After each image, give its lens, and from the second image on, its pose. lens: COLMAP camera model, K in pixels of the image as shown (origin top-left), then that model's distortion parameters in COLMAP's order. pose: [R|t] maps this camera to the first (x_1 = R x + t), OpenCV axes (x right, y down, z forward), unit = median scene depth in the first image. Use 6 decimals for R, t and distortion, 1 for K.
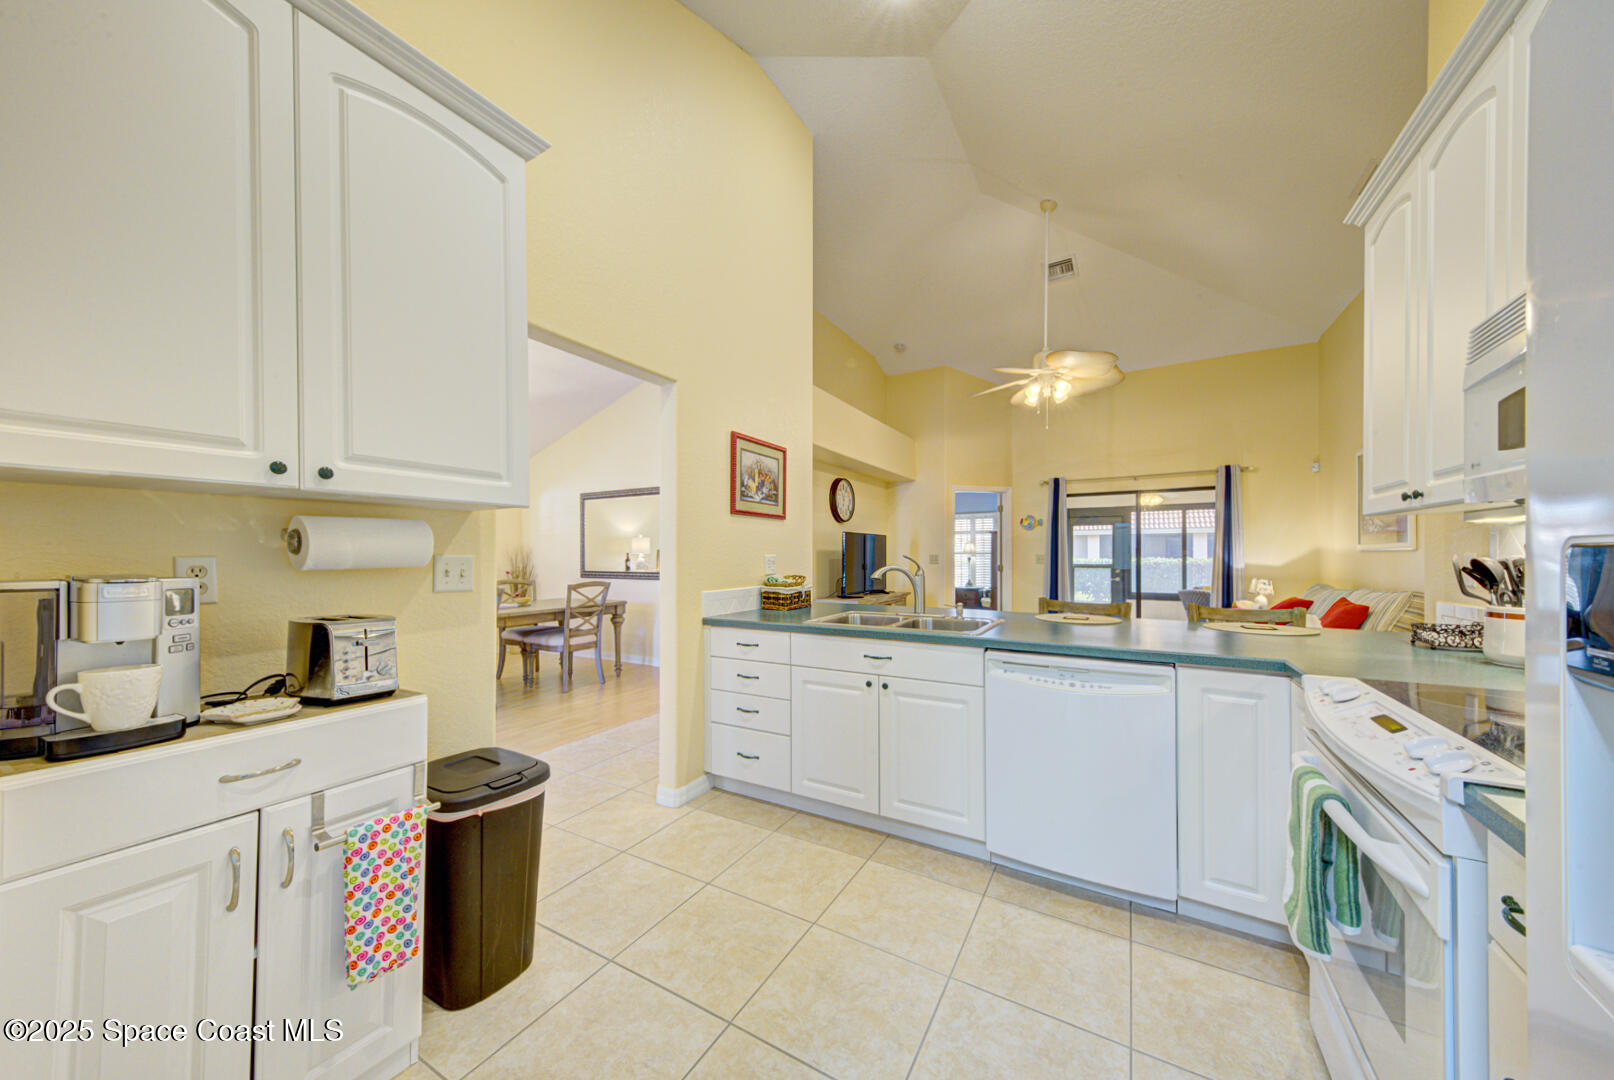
lens RADIAL K [[554.2, 0, 800.8], [0, 554.2, 557.3], [0, 0, 1]] dist [0.015547, -0.000055]
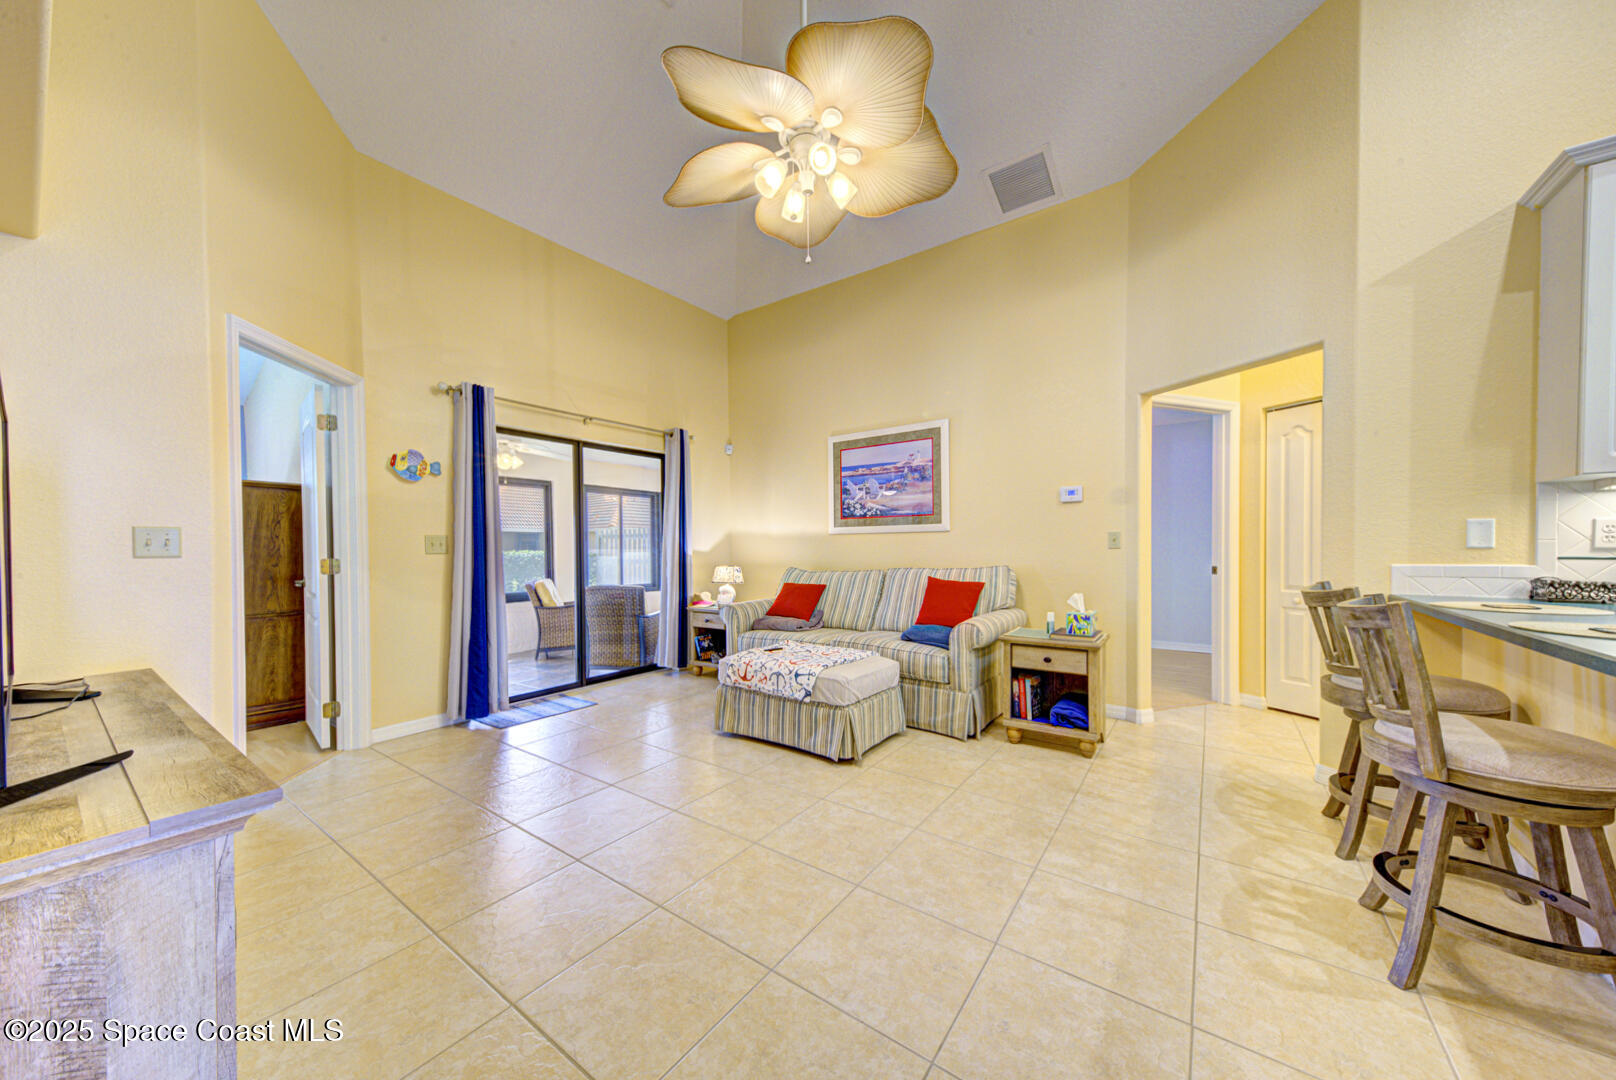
lens RADIAL K [[558.8, 0, 808.3], [0, 558.8, 552.3], [0, 0, 1]] dist [0.016712, -0.000028]
pose [[0.095995, -0.007807, 0.995351, -0.039644], [0.011734, 0.999909, 0.006711, 0.015058], [-0.995313, 0.011036, 0.096078, 0.916811]]
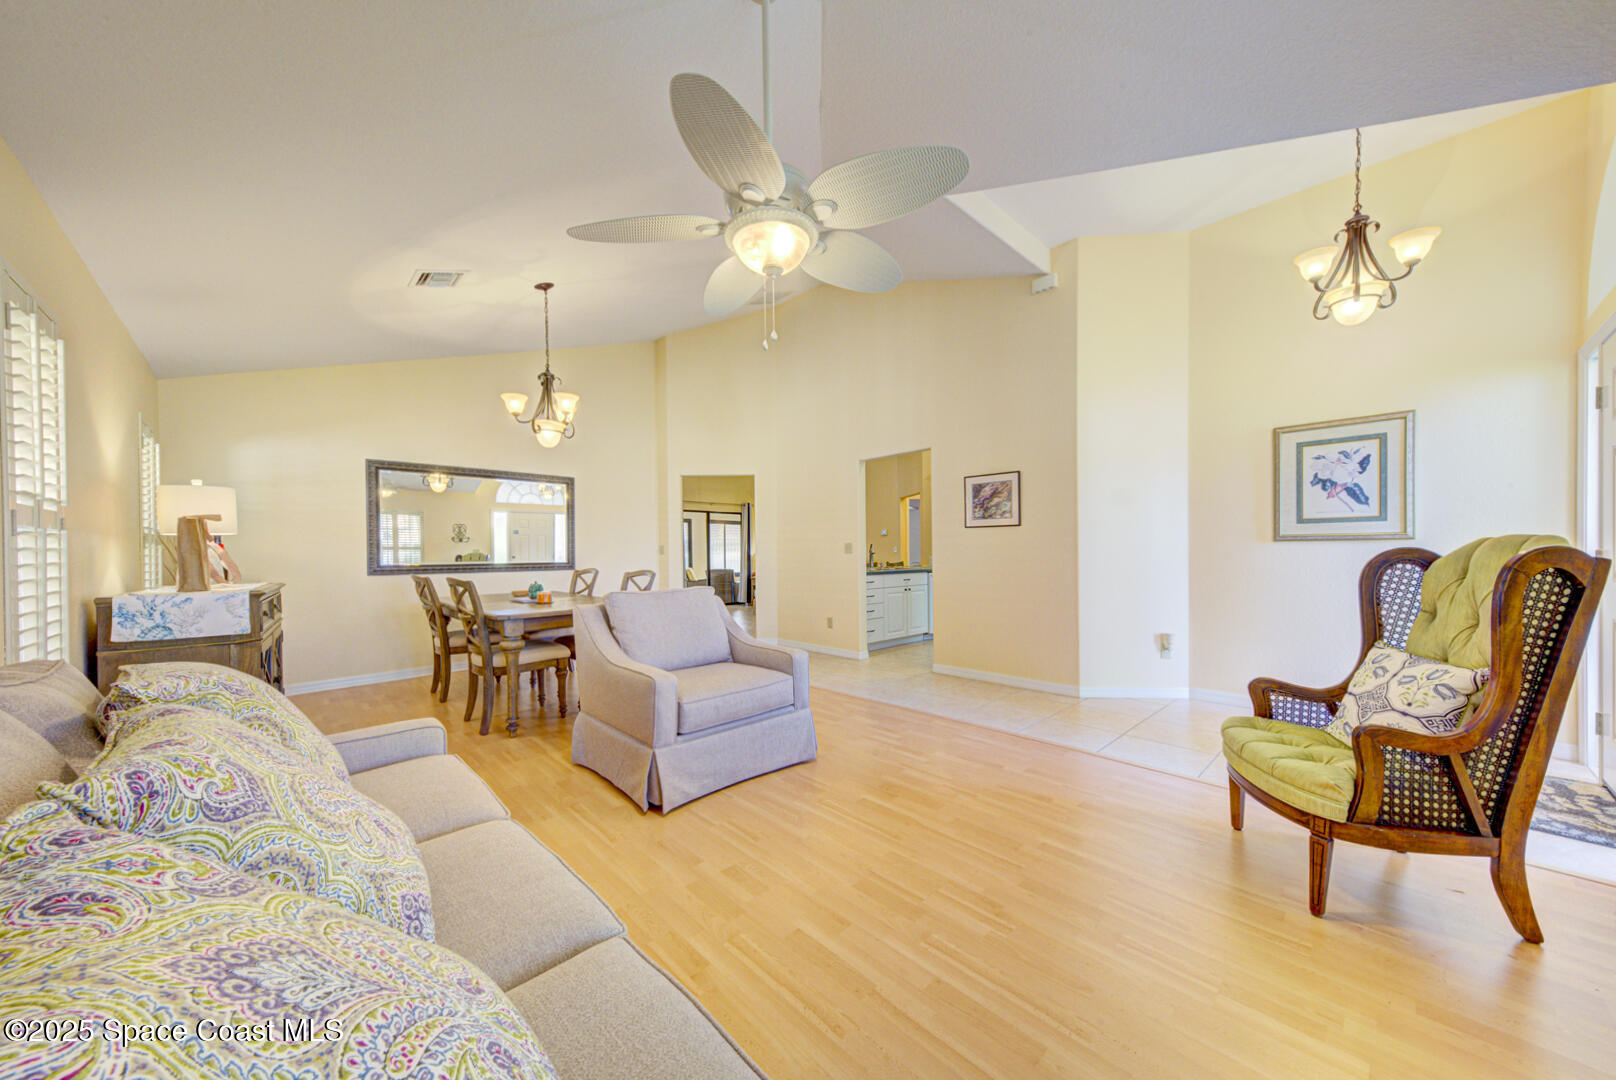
lens RADIAL K [[548.9, 0, 813.5], [0, 548.9, 553.9], [0, 0, 1]] dist [0.011256, -0.000012]
pose [[0.257769, -0.002439, 0.966203, -1.279137], [0.013279, 0.999911, -0.001018, 0.023743], [-0.966115, 0.013093, 0.257779, 0.356845]]
